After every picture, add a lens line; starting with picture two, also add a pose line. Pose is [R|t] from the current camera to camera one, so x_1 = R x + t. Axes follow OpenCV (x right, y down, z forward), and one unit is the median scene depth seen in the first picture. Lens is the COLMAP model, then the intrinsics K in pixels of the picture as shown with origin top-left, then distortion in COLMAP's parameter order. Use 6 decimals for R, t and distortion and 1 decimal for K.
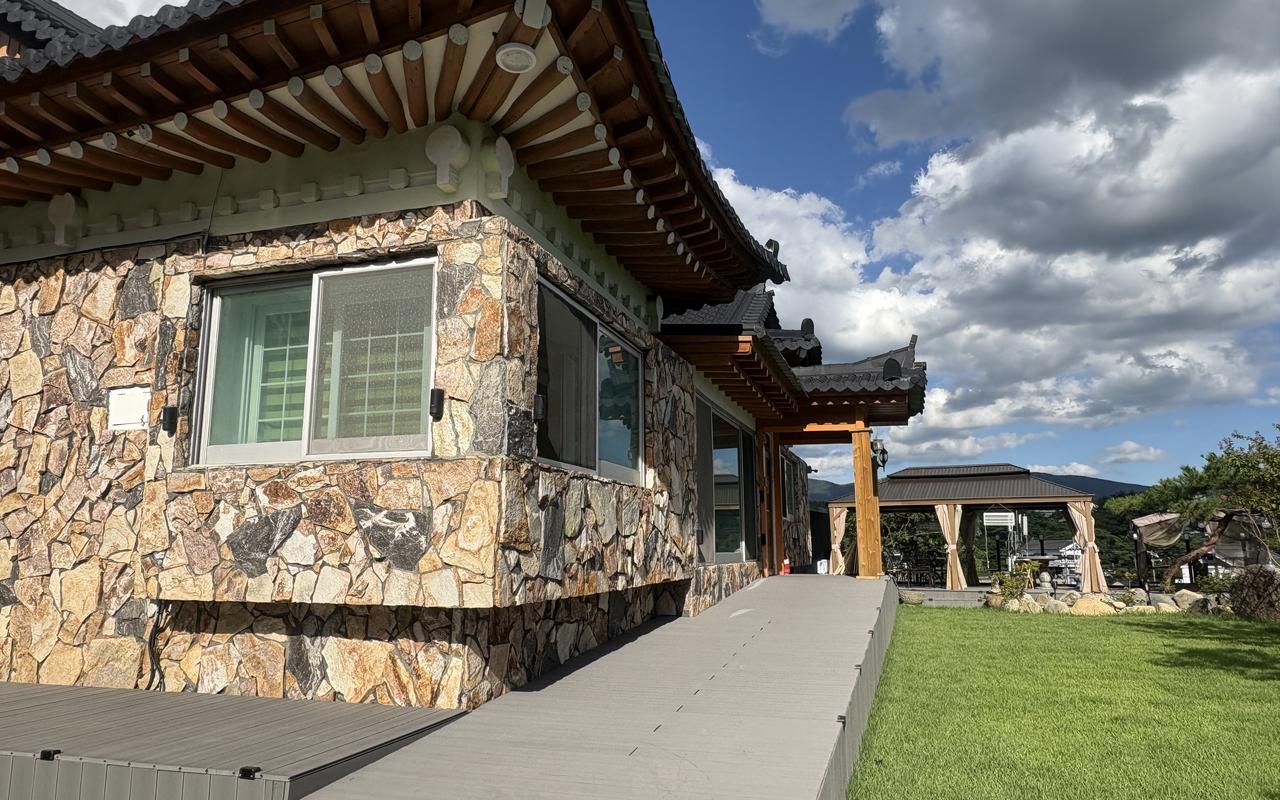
lens RADIAL K [[827.0, 0, 640.0], [0, 827.0, 400.0], [0, 0, 1]] dist [-0.000279, -0.000054]
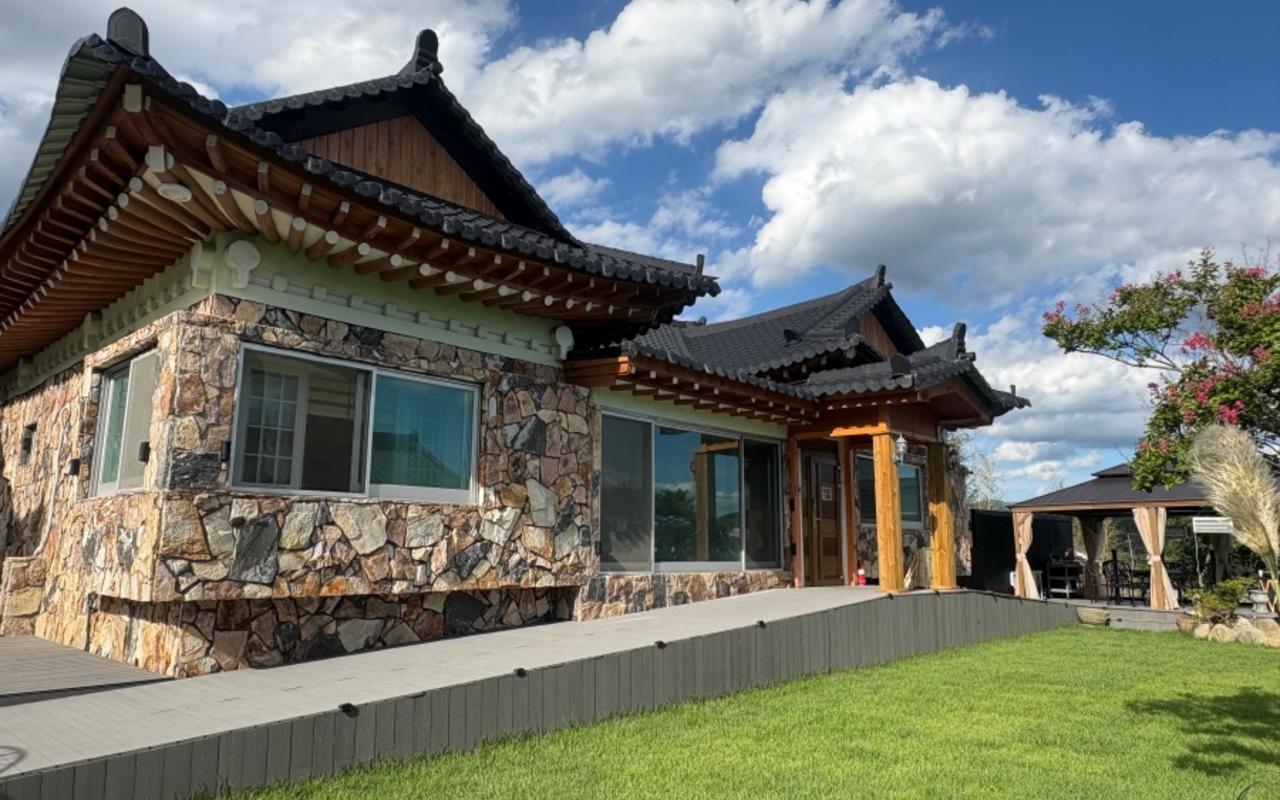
lens RADIAL K [[825.8, 0, 640.0], [0, 825.8, 400.0], [0, 0, 1]] dist [0.002301, 0.000240]
pose [[0.905462, -0.068166, -0.418918, 0.933128], [0.066180, 0.997621, -0.019290, -0.001264], [0.419237, -0.010258, 0.907819, 0.081908]]
